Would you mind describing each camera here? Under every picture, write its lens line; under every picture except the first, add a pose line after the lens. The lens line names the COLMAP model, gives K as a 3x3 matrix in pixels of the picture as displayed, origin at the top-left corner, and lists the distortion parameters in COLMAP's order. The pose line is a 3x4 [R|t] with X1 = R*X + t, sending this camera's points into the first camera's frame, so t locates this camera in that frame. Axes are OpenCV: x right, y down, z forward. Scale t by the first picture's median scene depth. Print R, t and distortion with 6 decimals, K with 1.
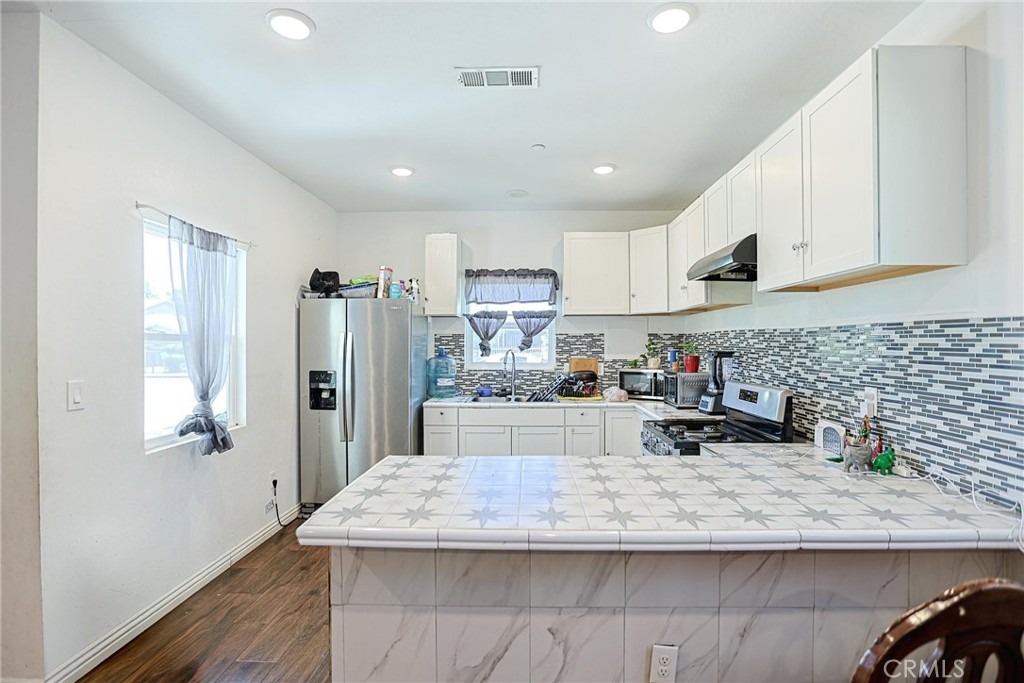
lens RADIAL K [[496.7, 0, 517.4], [0, 496.7, 345.2], [0, 0, 1]] dist [-0.037976, 0.015269]
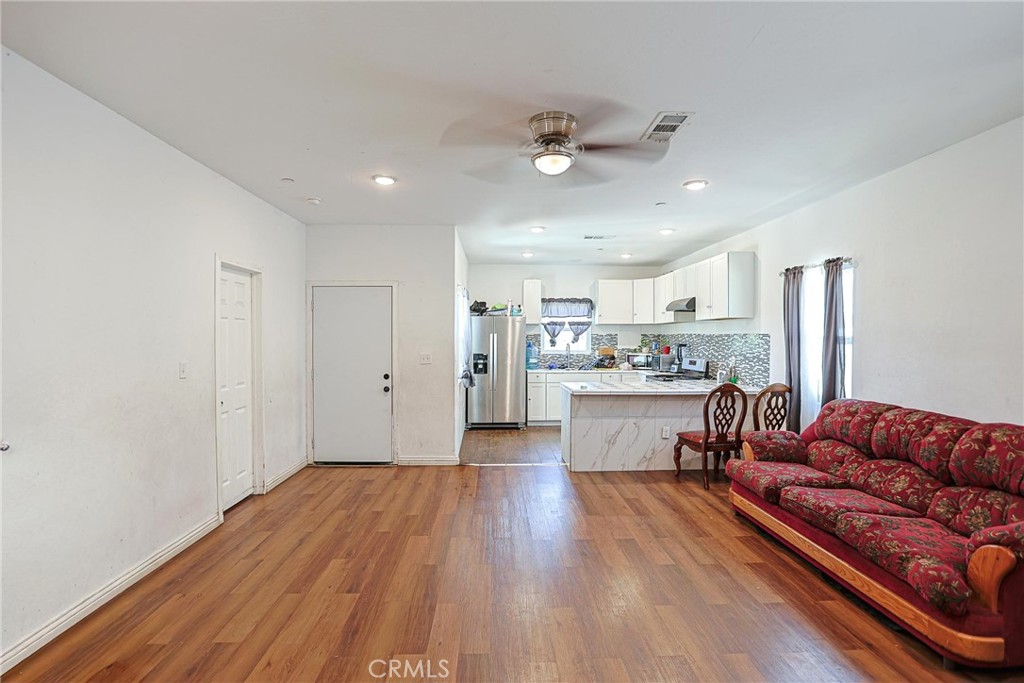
lens RADIAL K [[496.7, 0, 510.0], [0, 496.7, 338.0], [0, 0, 1]] dist [-0.037976, 0.015269]
pose [[0.997993, 0.002347, 0.063289, -0.374172], [-0.002299, 0.999997, -0.000839, -0.007100], [-0.063290, 0.000692, 0.997995, -0.883556]]
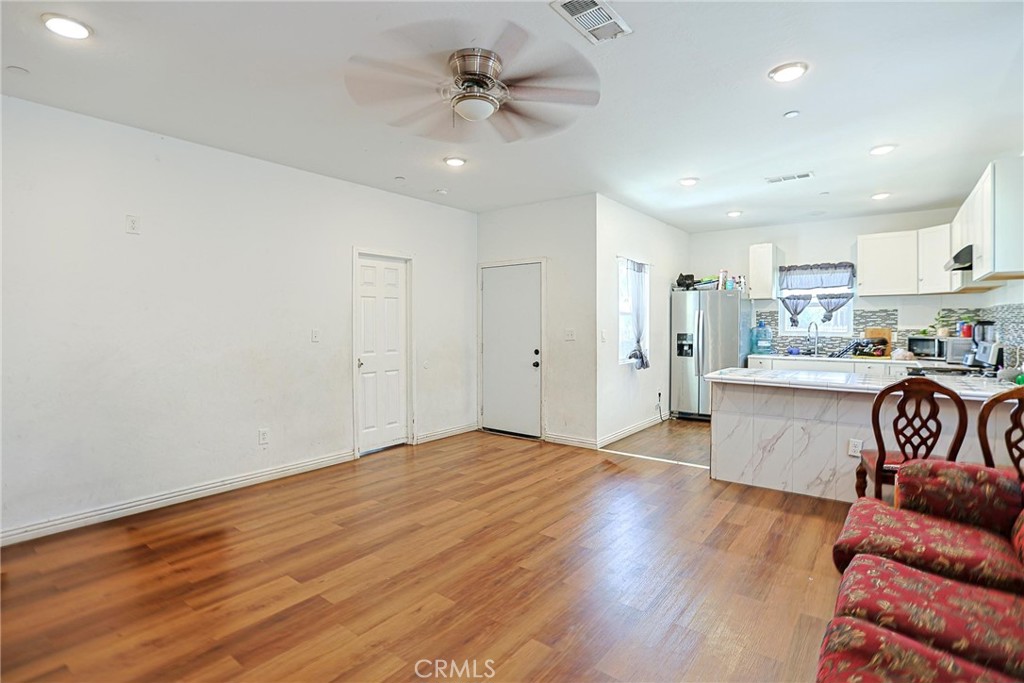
lens RADIAL K [[496.7, 0, 521.9], [0, 496.7, 326.5], [0, 0, 1]] dist [-0.037976, 0.015269]
pose [[0.817002, 0.004419, -0.576618, 0.121873], [-0.002142, 0.999987, 0.004628, 0.019747], [0.576631, -0.002546, 0.817001, -0.671227]]
